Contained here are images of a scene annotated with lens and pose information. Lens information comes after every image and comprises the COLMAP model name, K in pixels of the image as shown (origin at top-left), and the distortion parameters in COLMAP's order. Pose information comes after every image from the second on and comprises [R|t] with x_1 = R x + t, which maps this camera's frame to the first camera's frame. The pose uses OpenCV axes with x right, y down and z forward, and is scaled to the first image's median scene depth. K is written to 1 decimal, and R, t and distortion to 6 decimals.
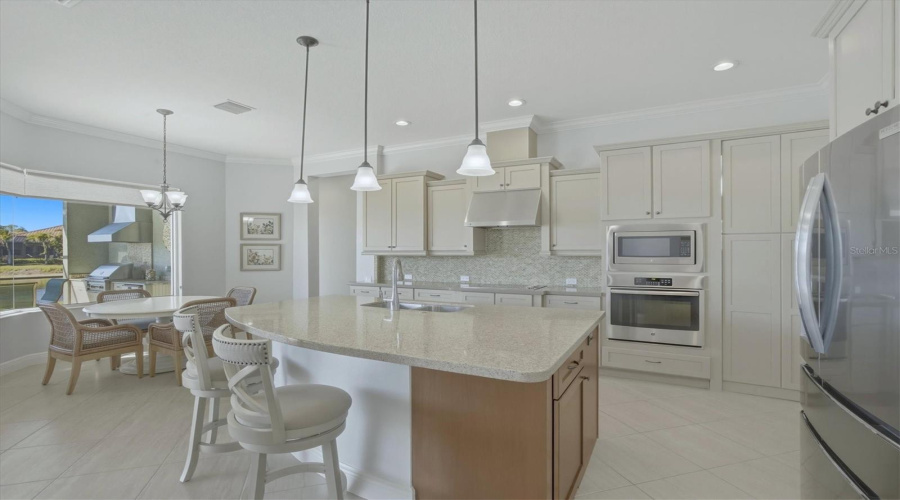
lens RADIAL K [[412.7, 0, 443.0], [0, 412.7, 252.8], [0, 0, 1]] dist [-0.001215, 0.000707]
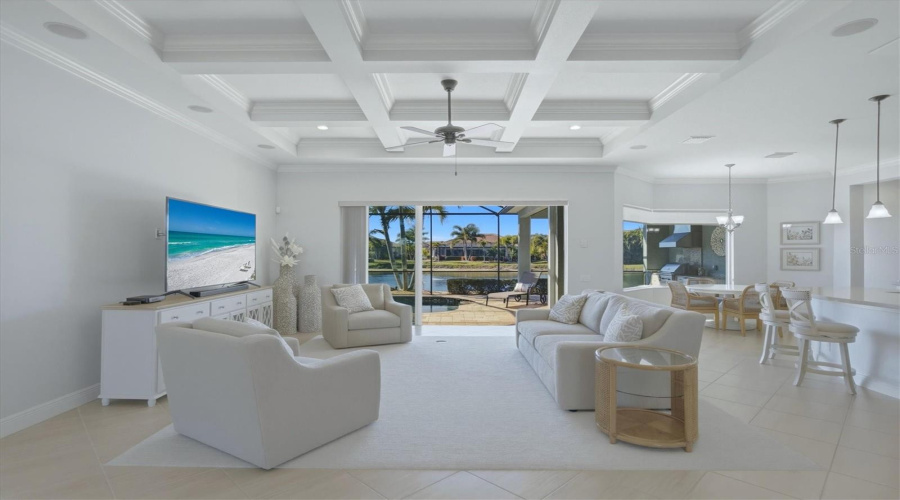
lens RADIAL K [[446.1, 0, 454.0], [0, 446.1, 252.3], [0, 0, 1]] dist [-0.001320, 0.009320]
pose [[0.483273, -0.001842, -0.875468, 0.249011], [-0.004835, 0.999977, -0.004773, 0.002439], [0.875456, 0.006539, 0.483253, -0.601018]]
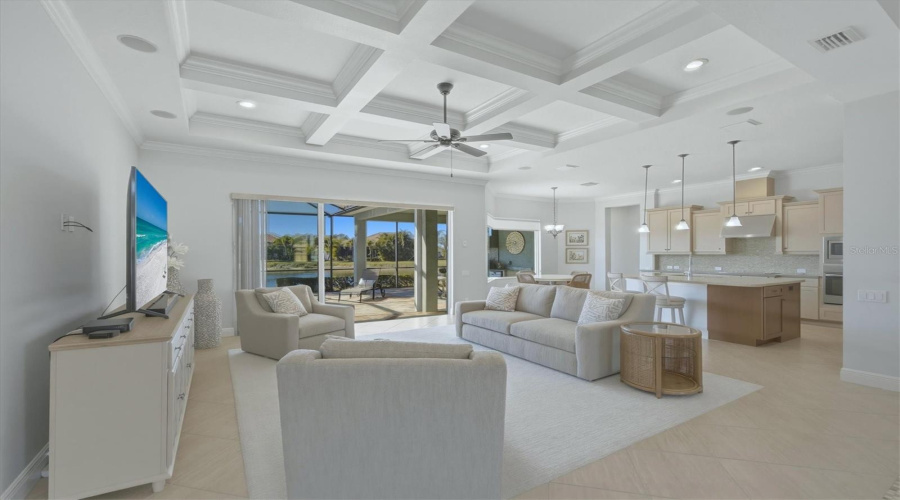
lens RADIAL K [[387.5, 0, 450.5], [0, 387.5, 256.5], [0, 0, 1]] dist [-0.000990, 0.000241]
pose [[0.871017, 0.003589, -0.491240, -0.117859], [-0.000174, 0.999976, 0.006996, 0.003880], [0.491253, -0.006008, 0.870996, -0.859420]]
